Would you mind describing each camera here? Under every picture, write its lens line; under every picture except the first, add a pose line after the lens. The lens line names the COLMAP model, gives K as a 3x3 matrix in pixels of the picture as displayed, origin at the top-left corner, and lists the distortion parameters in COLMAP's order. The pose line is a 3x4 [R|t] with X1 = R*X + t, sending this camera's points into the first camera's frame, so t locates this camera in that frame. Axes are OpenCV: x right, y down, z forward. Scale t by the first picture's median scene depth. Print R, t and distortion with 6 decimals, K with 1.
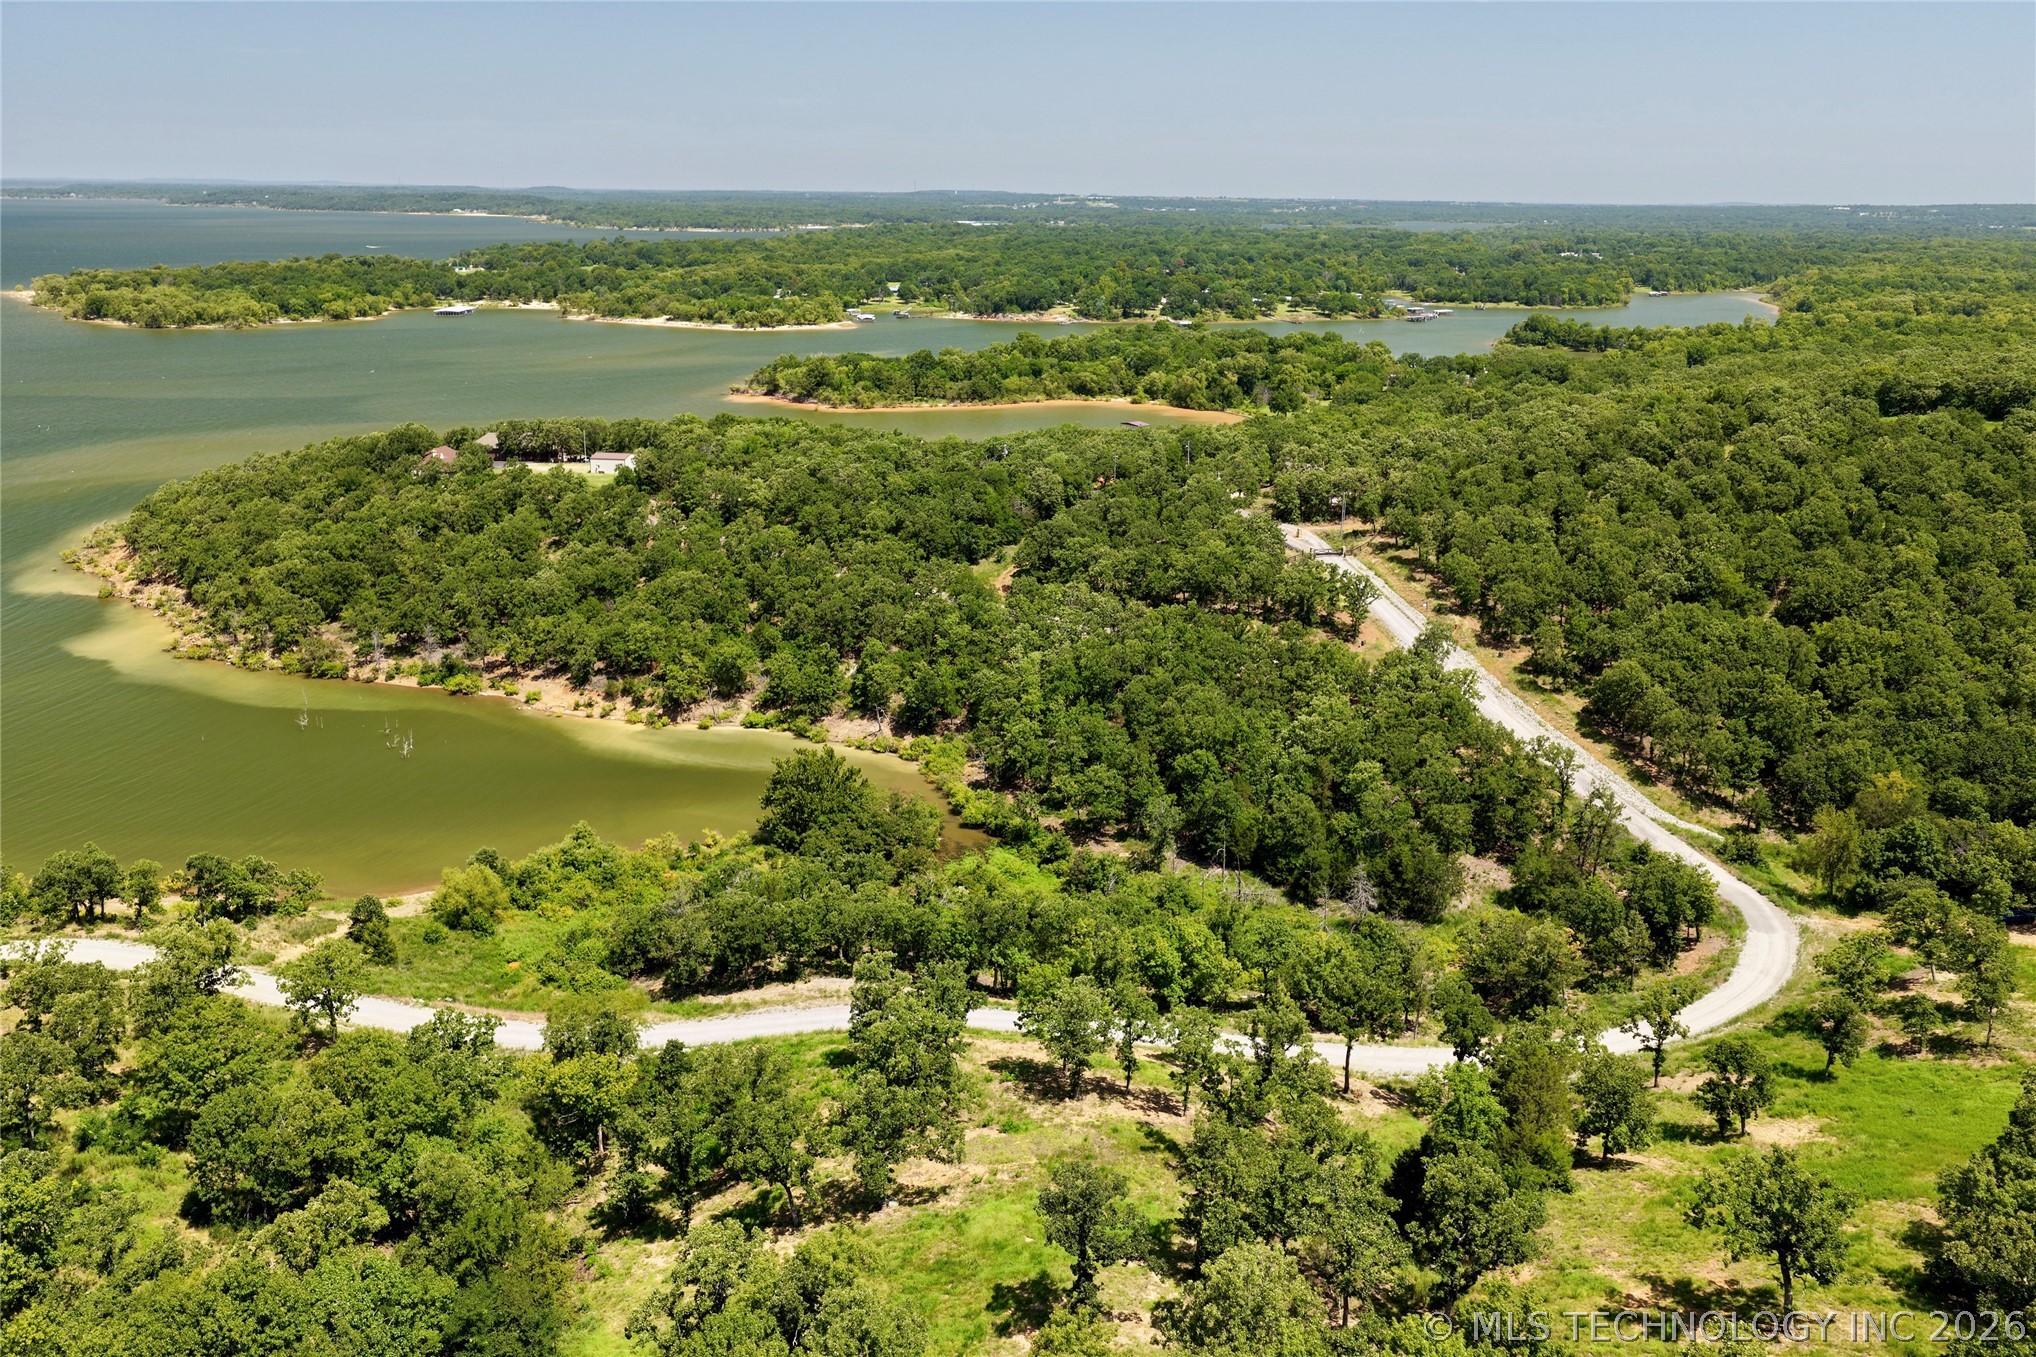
lens RADIAL K [[1697.0, 0, 1027.1], [0, 1697.0, 672.1], [0, 0, 1]] dist [-0.015619, 0.035968]
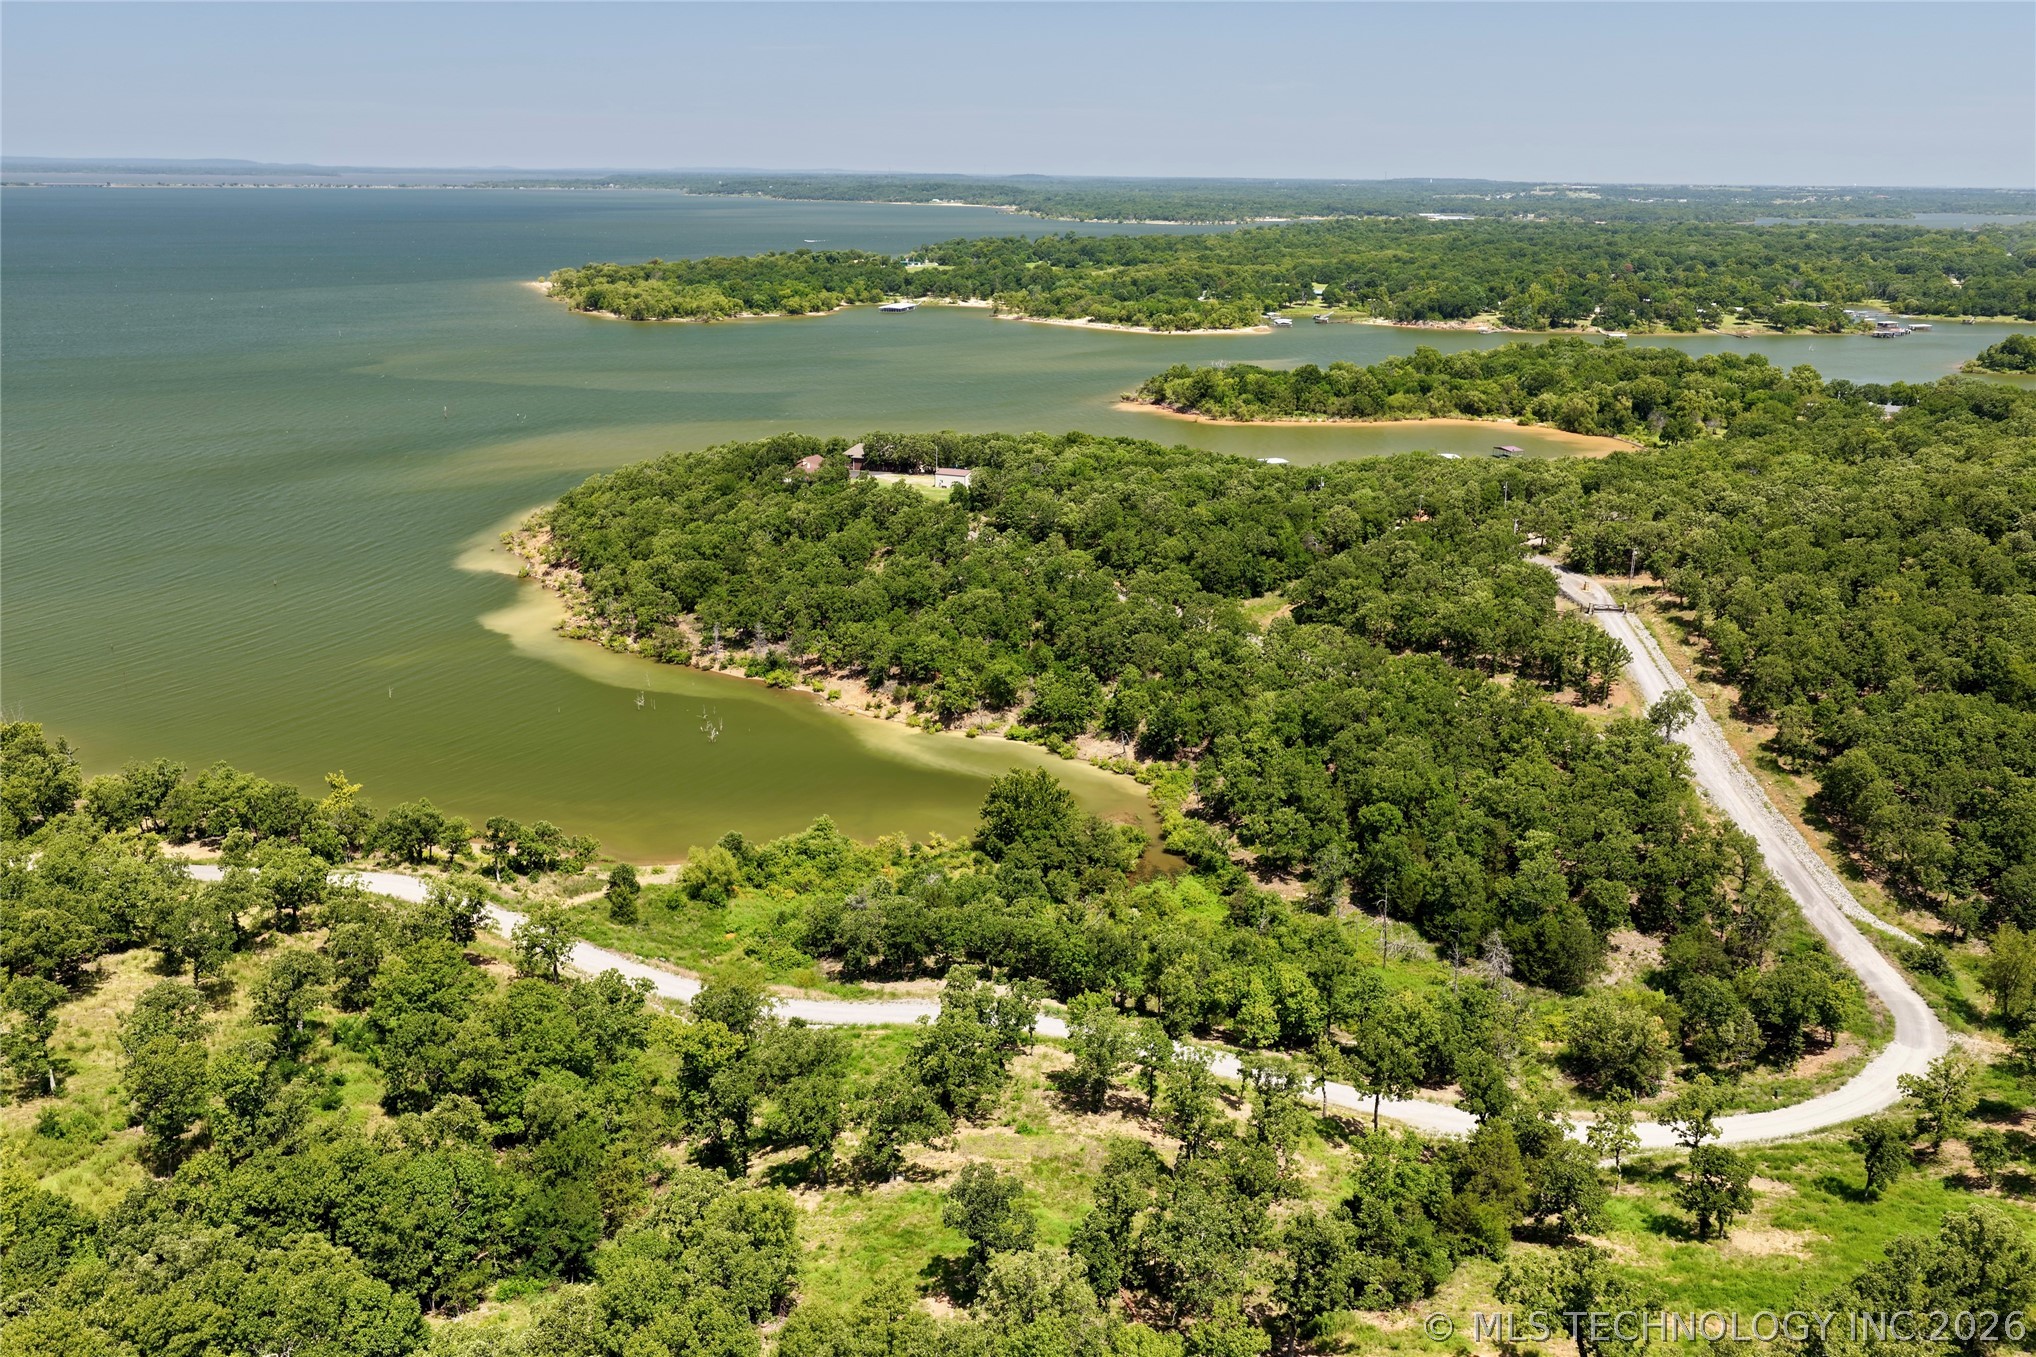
lens RADIAL K [[1697.0, 0, 1022.4], [0, 1697.0, 679.1], [0, 0, 1]] dist [-0.015619, 0.035968]
pose [[0.963633, 0.074374, -0.256669, 0.117376], [-0.071481, 0.997229, 0.020598, -0.028137], [0.257490, -0.001502, 0.966280, -0.054684]]
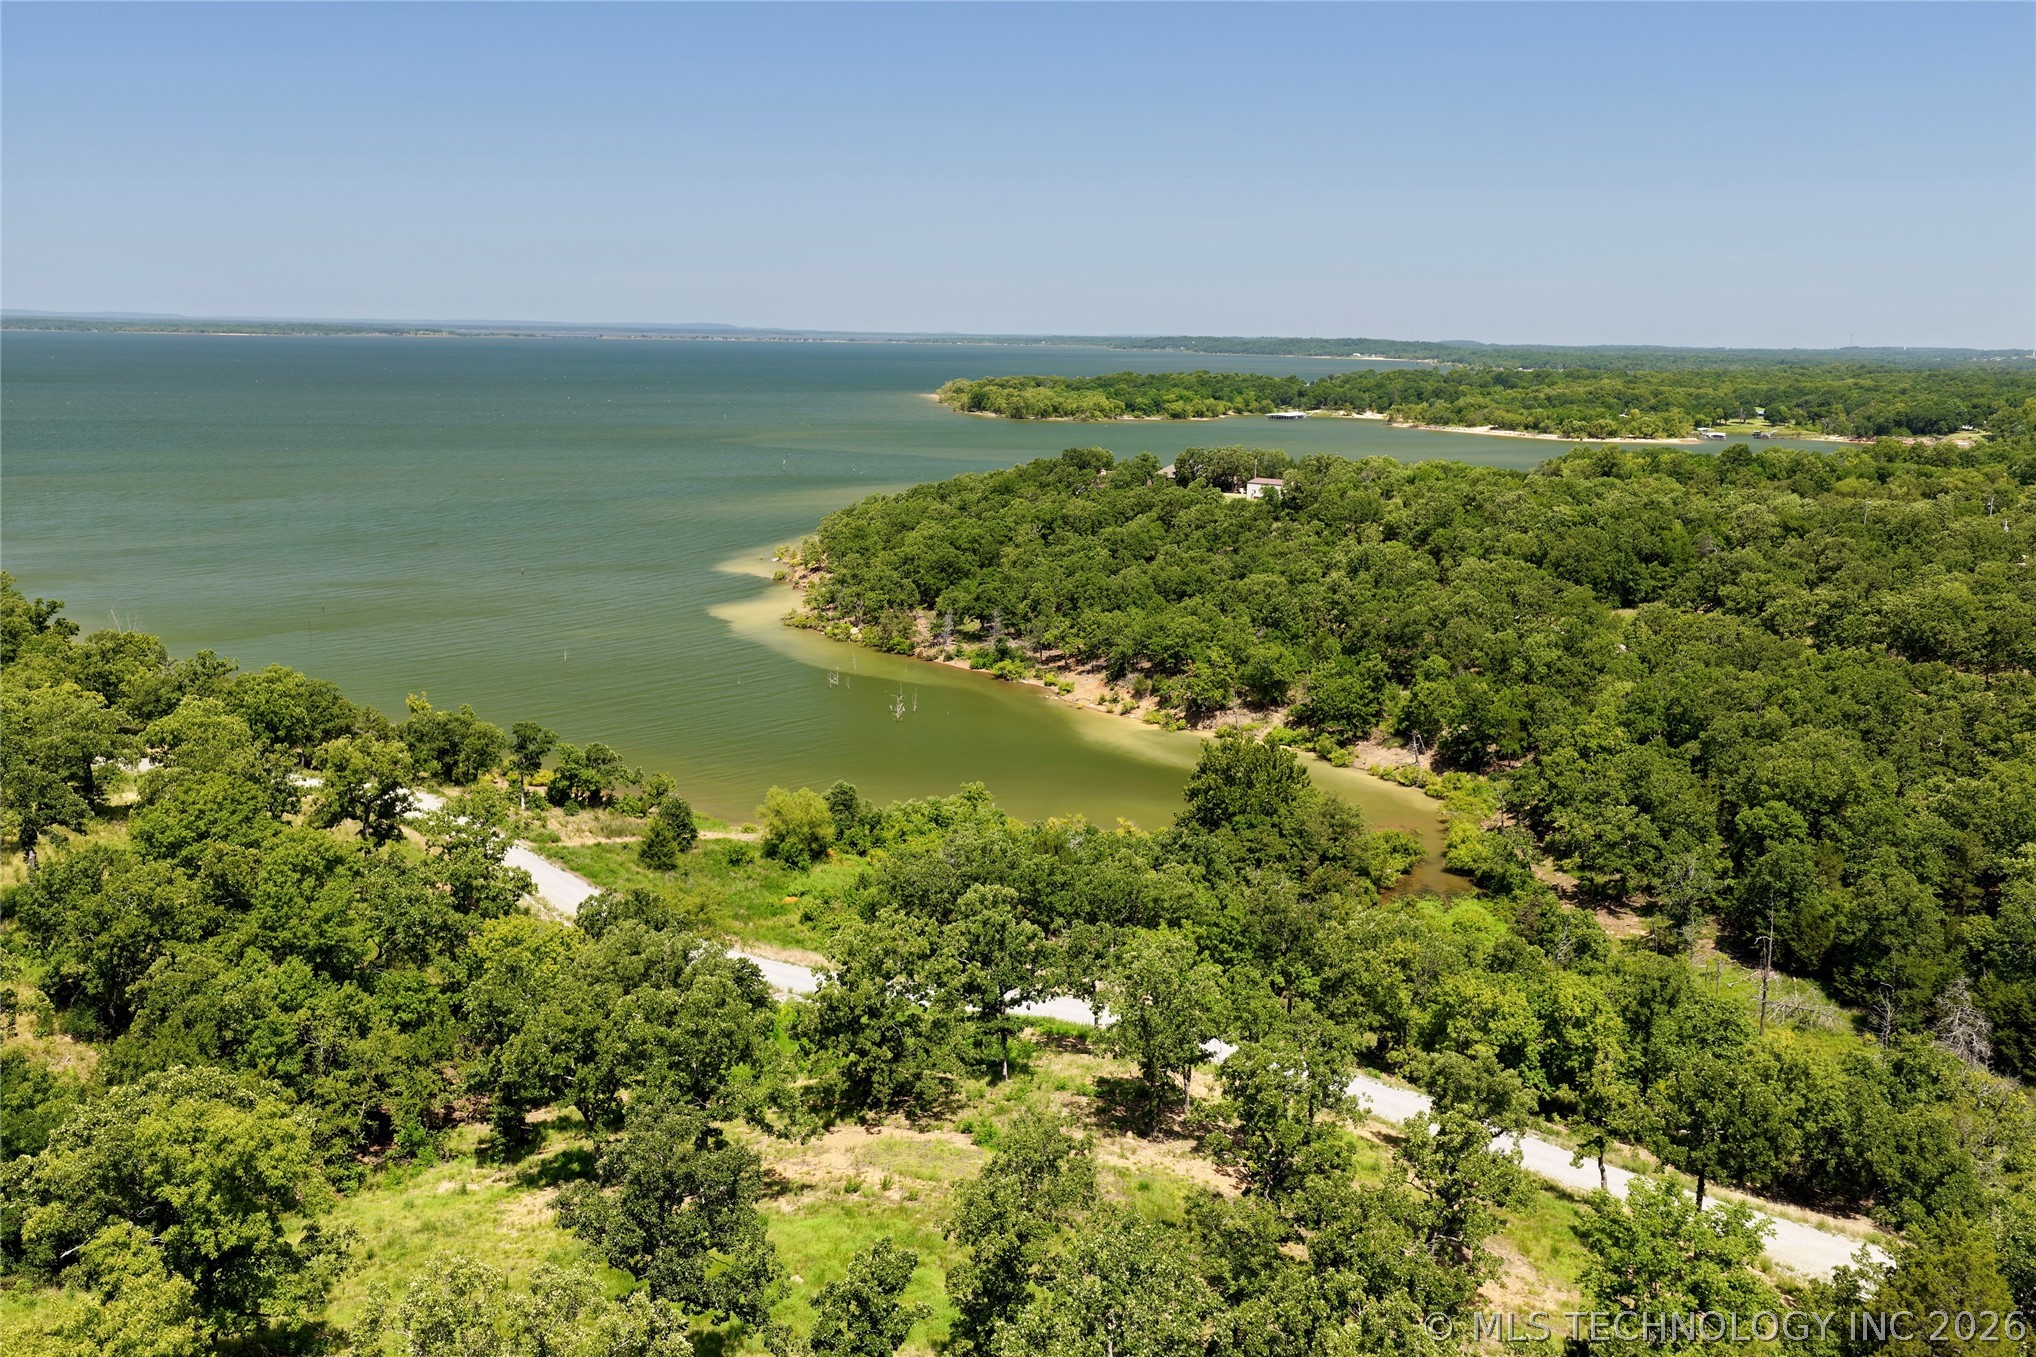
lens RADIAL K [[1697.0, 0, 1016.8], [0, 1697.0, 682.5], [0, 0, 1]] dist [-0.015619, 0.035968]
pose [[0.868554, 0.102123, -0.484959, 0.126944], [-0.141559, 0.988893, -0.045288, 0.056989], [0.474948, 0.107985, 0.873364, 0.194954]]
